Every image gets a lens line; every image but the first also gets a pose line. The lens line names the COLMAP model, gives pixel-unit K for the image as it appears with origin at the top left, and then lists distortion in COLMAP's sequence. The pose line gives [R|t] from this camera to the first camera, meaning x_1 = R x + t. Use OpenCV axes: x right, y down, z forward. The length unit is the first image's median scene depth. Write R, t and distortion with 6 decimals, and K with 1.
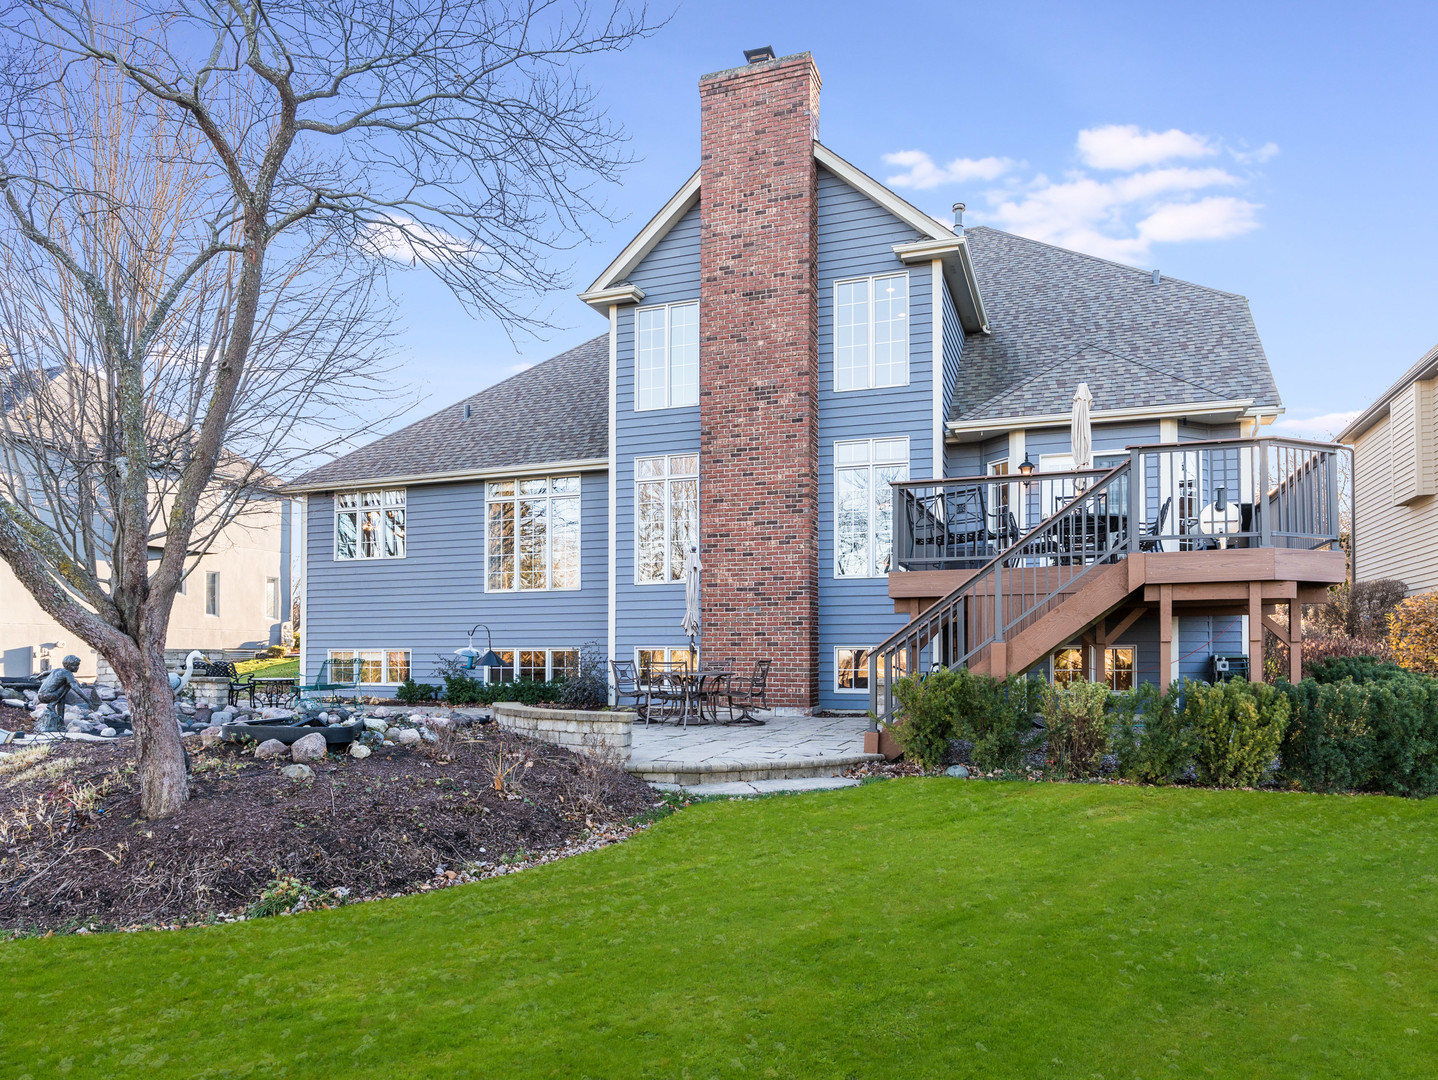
lens RADIAL K [[962.3, 0, 718.0], [0, 962.3, 627.3], [0, 0, 1]] dist [-0.001794, -0.000397]
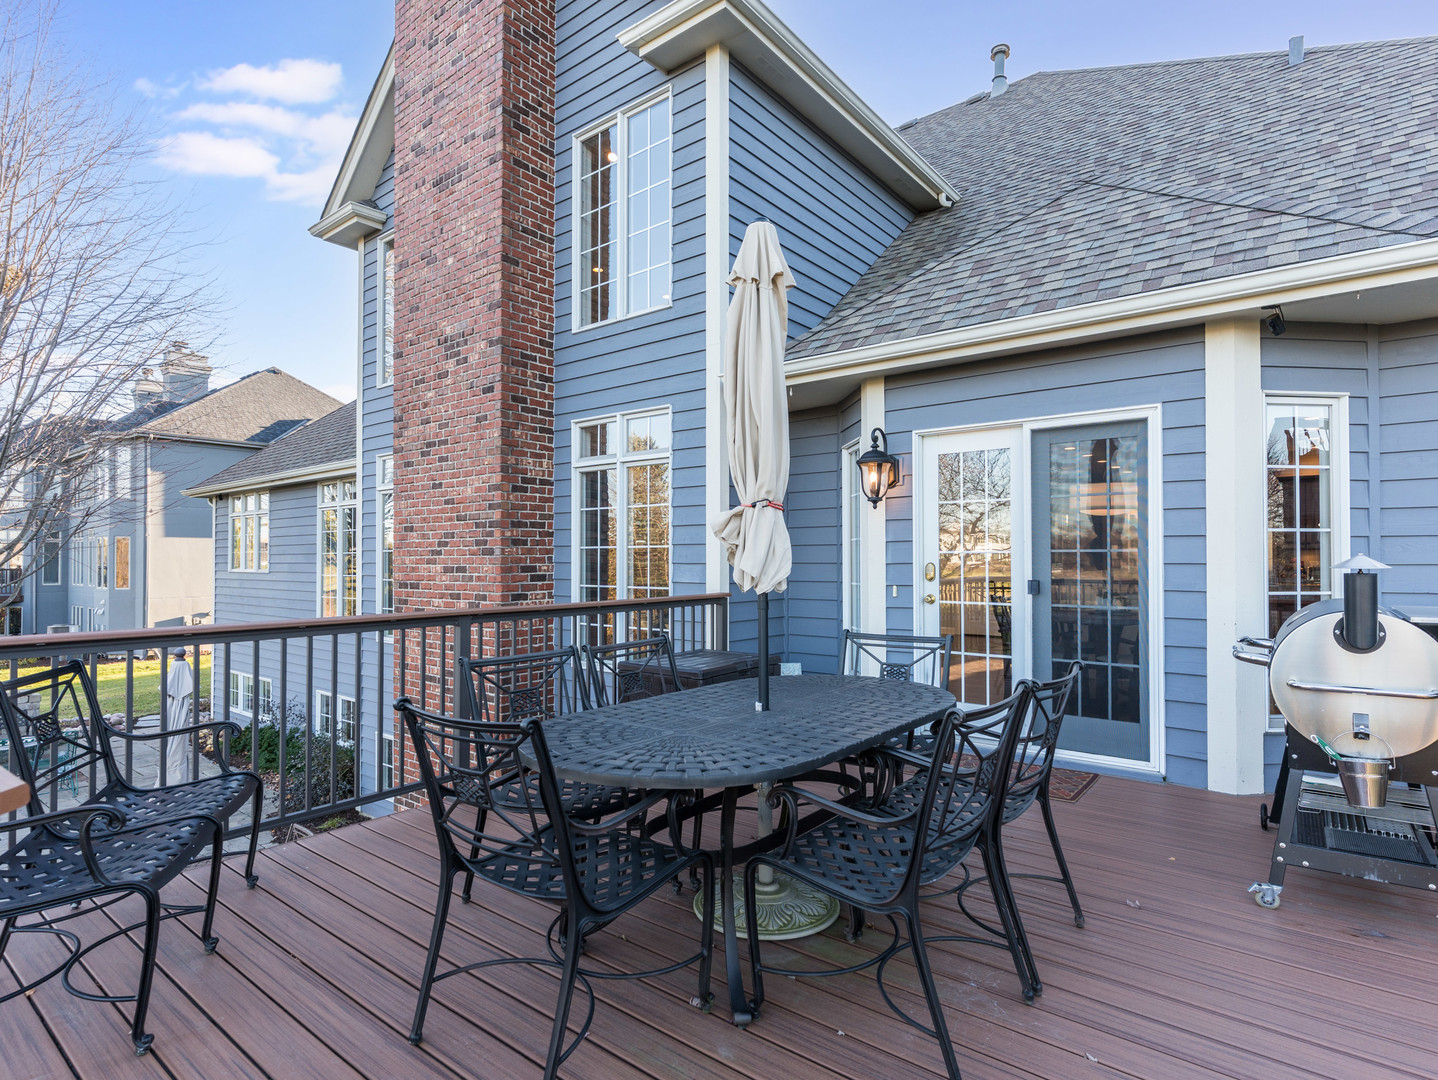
lens RADIAL K [[761.6, 0, 719.0], [0, 761.6, 540.0], [0, 0, 1]] dist [0.001714, 0.000850]
pose [[0.949185, -0.009027, -0.314589, 0.339505], [0.010308, 0.999944, 0.002408, -0.123353], [0.314549, -0.005529, 0.949225, 0.601242]]
